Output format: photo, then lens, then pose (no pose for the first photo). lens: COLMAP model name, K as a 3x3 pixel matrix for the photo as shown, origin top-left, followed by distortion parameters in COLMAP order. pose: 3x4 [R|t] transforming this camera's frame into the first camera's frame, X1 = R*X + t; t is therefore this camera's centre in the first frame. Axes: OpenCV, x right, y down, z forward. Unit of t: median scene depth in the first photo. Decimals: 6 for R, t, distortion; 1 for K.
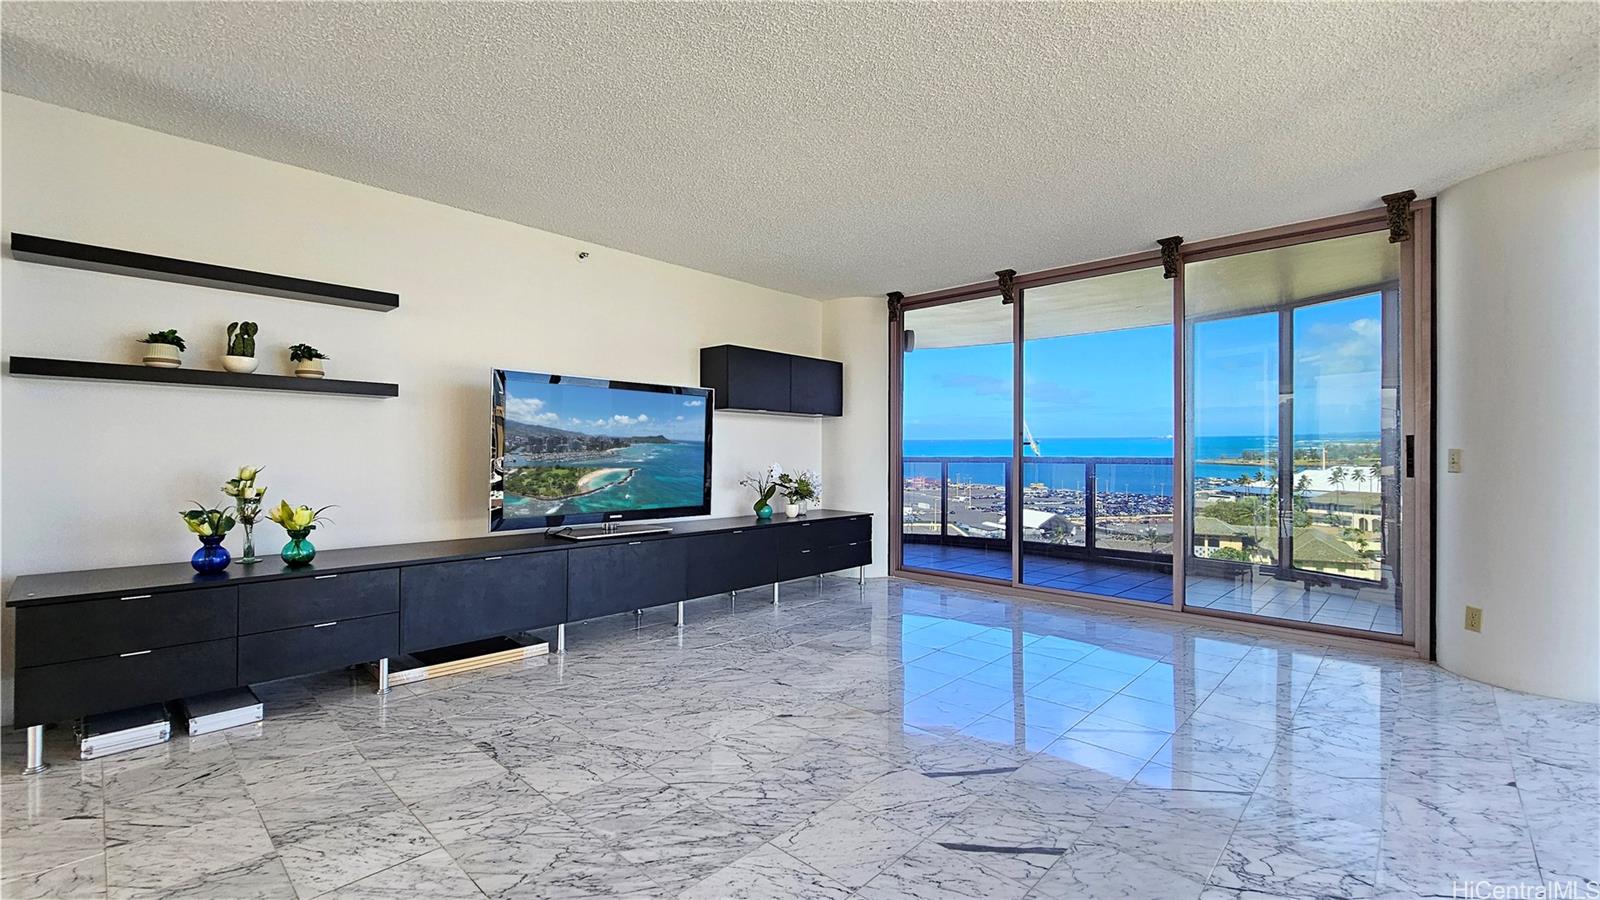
lens RADIAL K [[657.5, 0, 805.4], [0, 657.5, 443.6], [0, 0, 1]] dist [-0.000003, -0.000147]
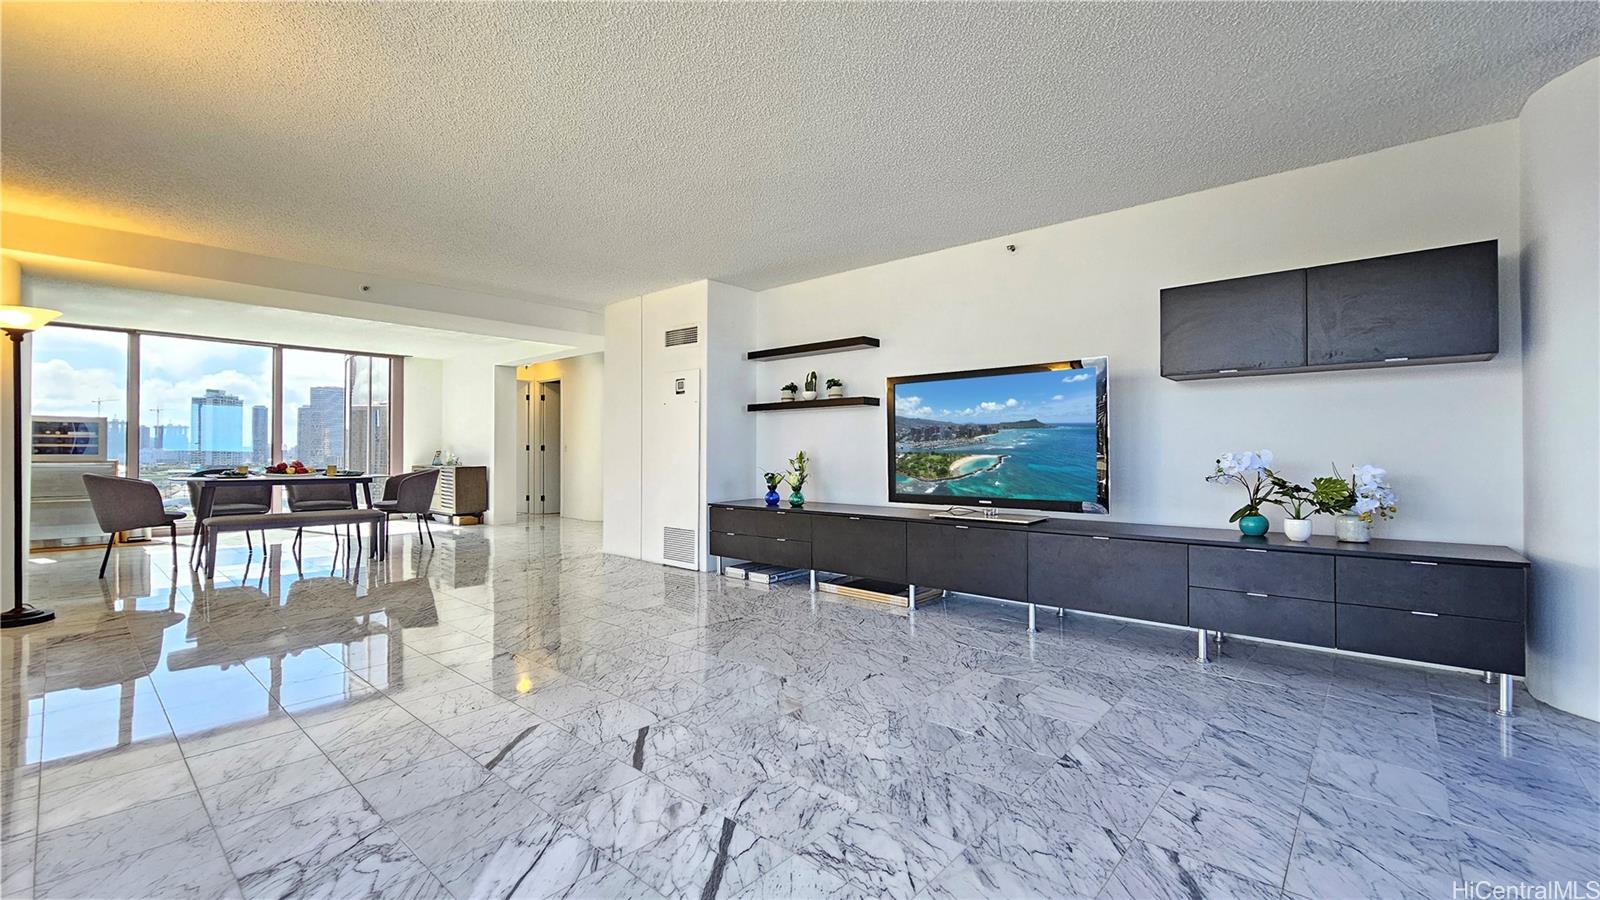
lens RADIAL K [[644.1, 0, 800.0], [0, 644.1, 450.0], [0, 0, 1]] dist [0.000063, 0.000077]
pose [[0.043462, -0.010145, -0.999004, 0.748982], [0.018792, 0.999780, -0.009335, 0.036666], [0.998878, -0.018368, 0.043644, 0.724011]]
